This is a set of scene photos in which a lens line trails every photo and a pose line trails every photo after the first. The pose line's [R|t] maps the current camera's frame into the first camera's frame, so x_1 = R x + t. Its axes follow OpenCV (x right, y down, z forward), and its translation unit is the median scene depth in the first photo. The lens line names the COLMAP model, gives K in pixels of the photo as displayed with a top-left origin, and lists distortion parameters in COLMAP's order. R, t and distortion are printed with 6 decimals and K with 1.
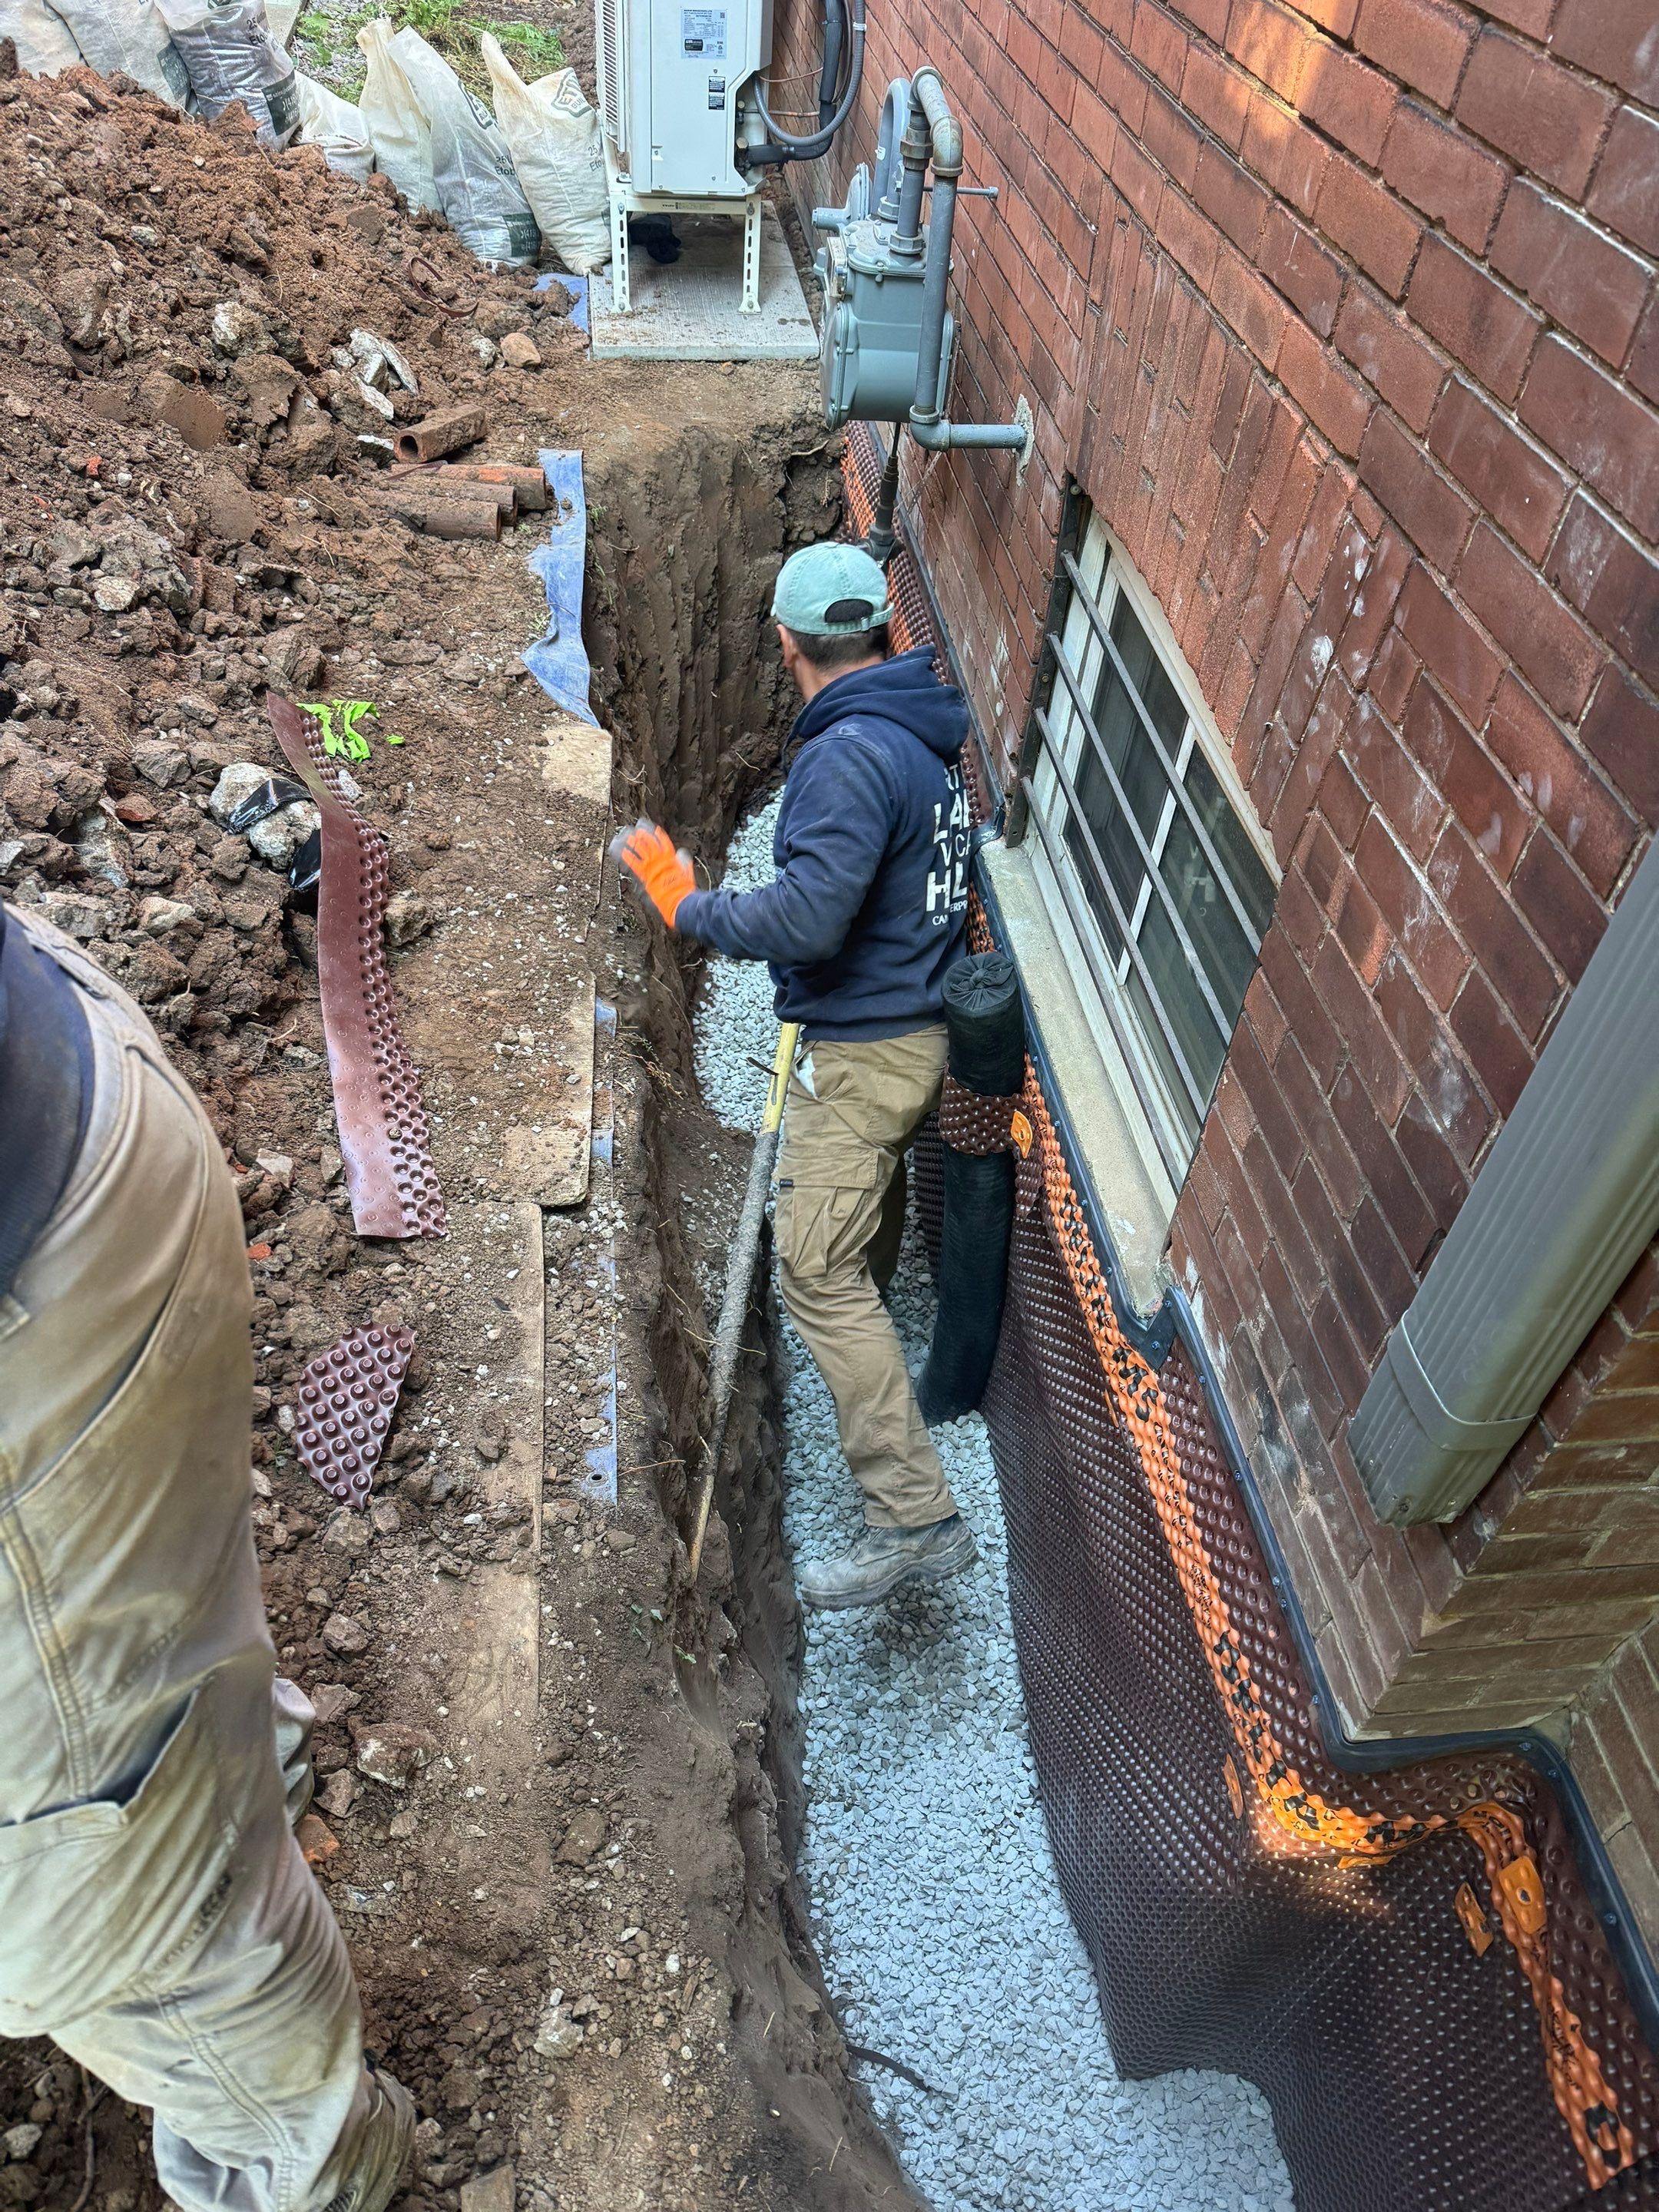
lens RADIAL K [[1563.4, 0, 821.1], [0, 1563.4, 1102.3], [0, 0, 1]] dist [0.011809, -0.016531]
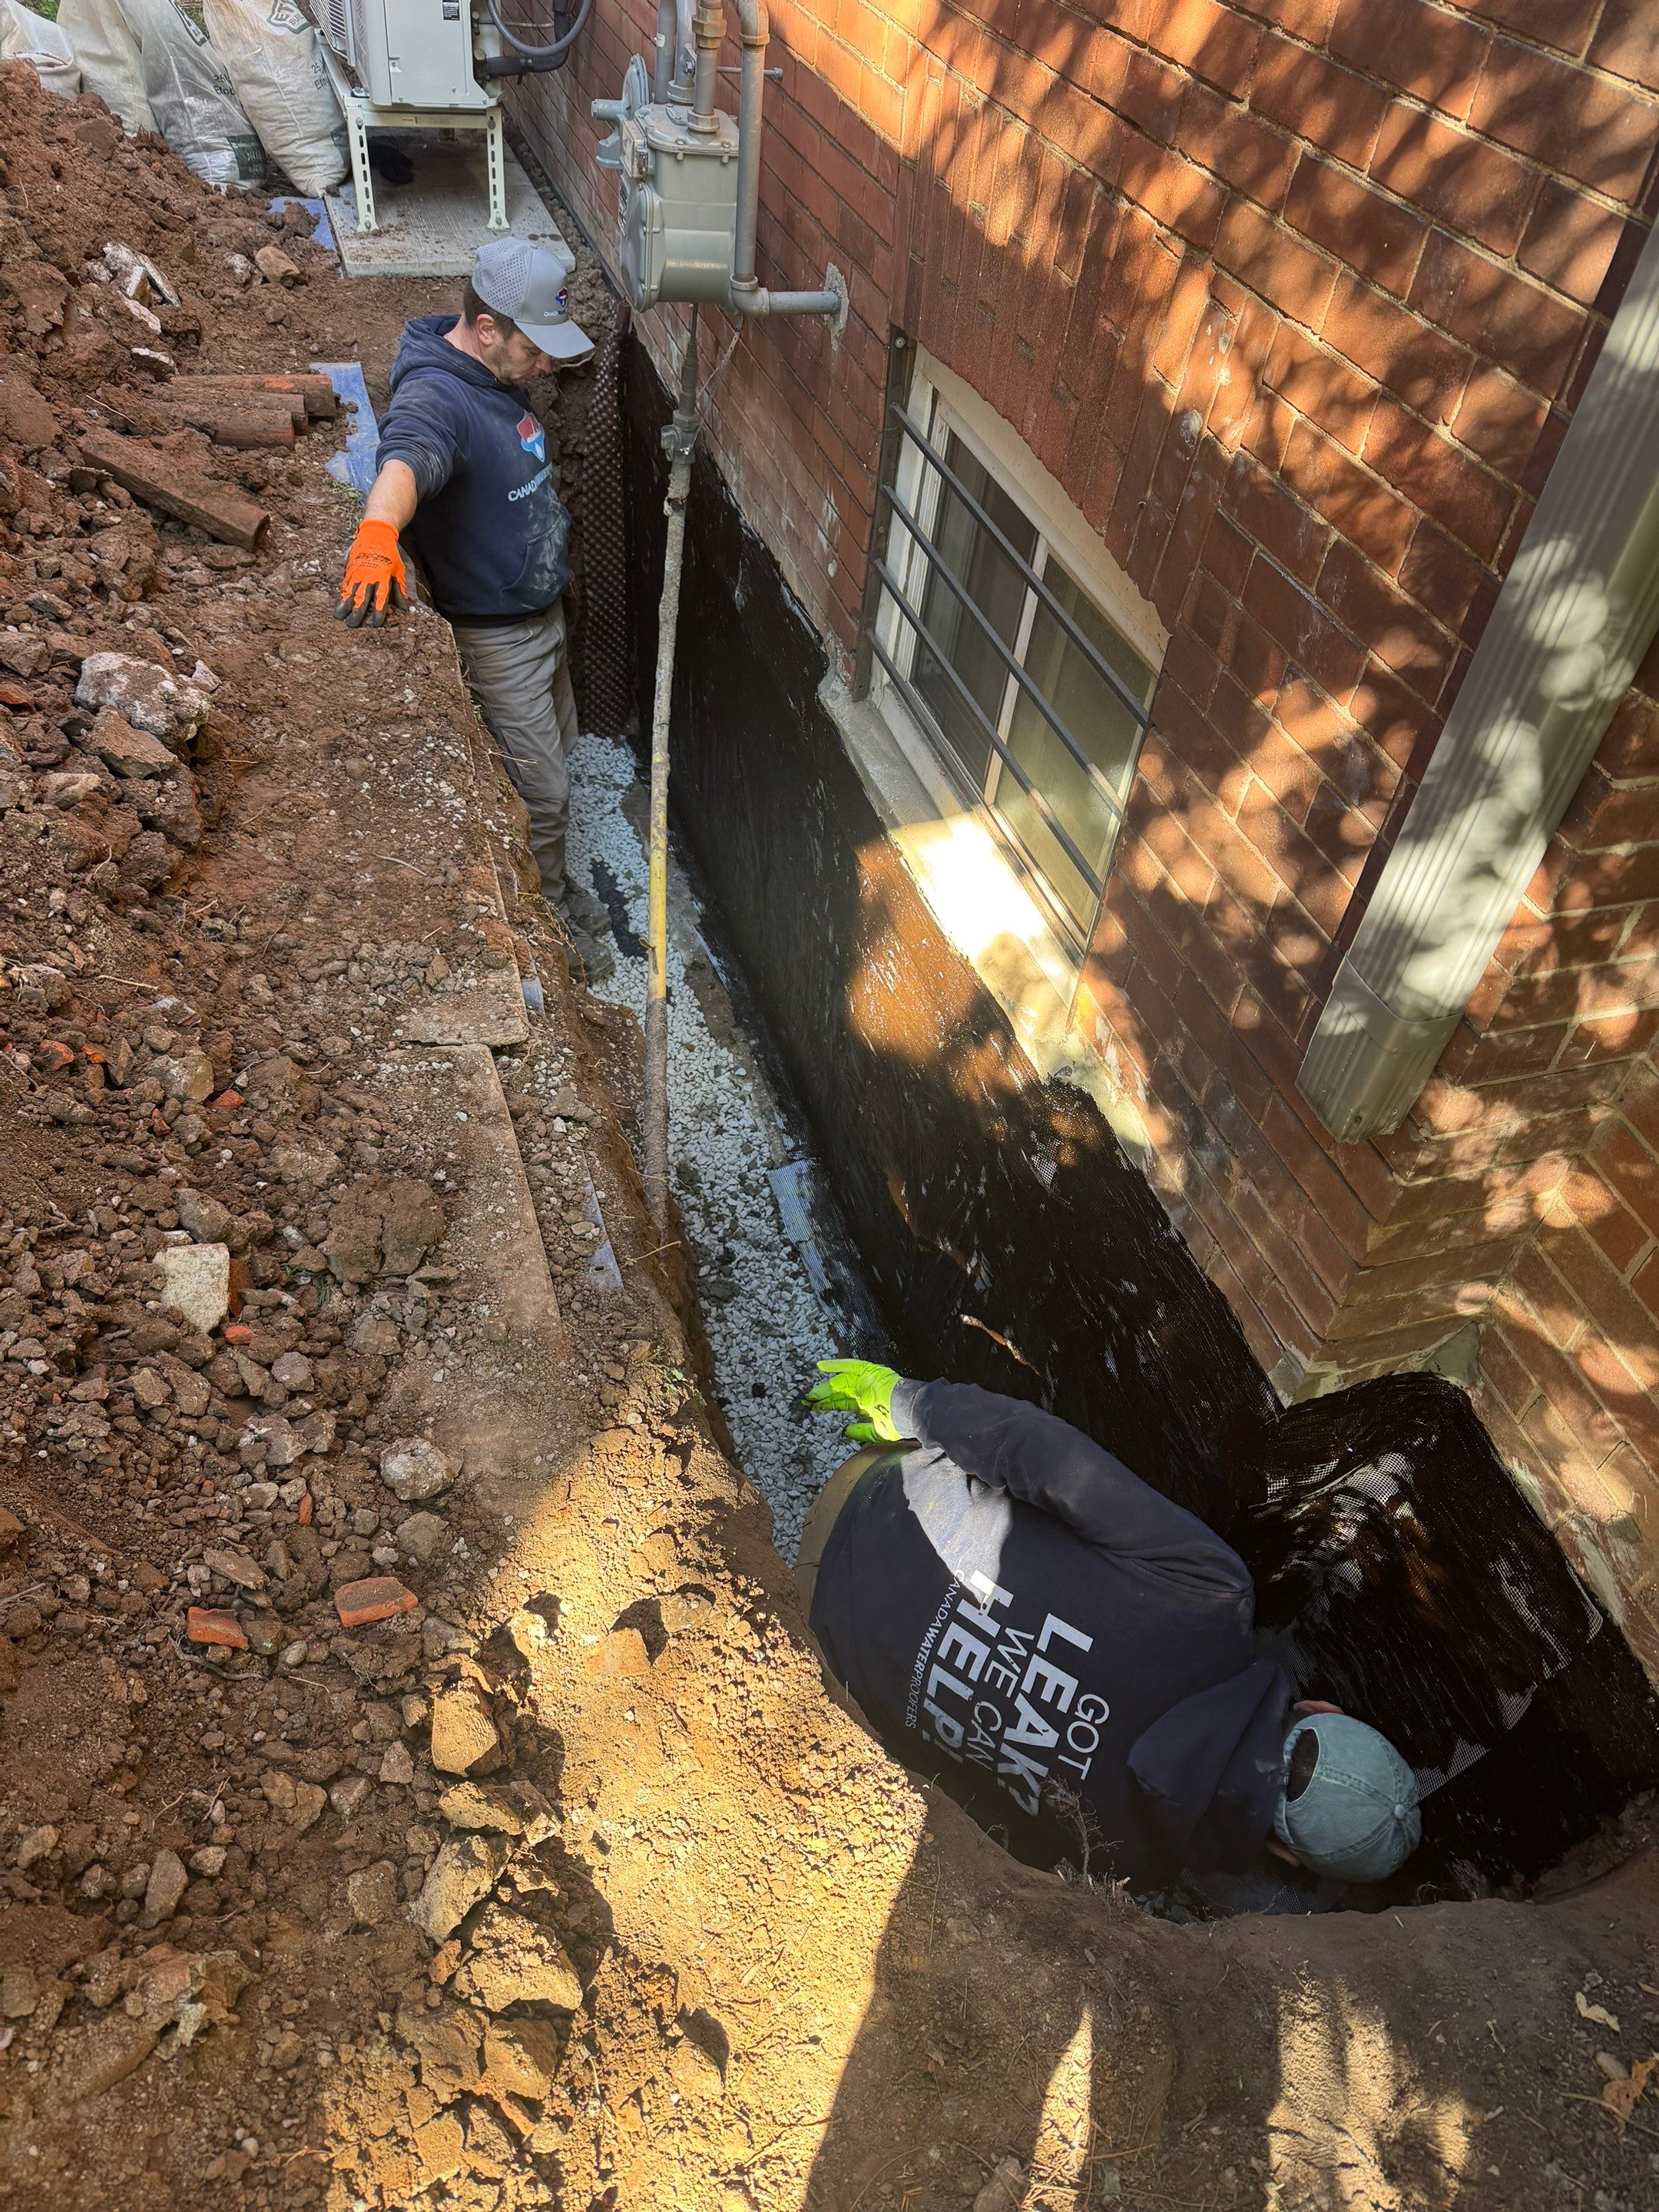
lens RADIAL K [[1563.4, 0, 836.6], [0, 1563.4, 1109.3], [0, 0, 1]] dist [0.011809, -0.016531]
pose [[0.979636, -0.112784, 0.166109, -0.077169], [0.109861, 0.993588, 0.026714, 0.064116], [-0.168057, -0.007921, 0.985745, -0.036817]]
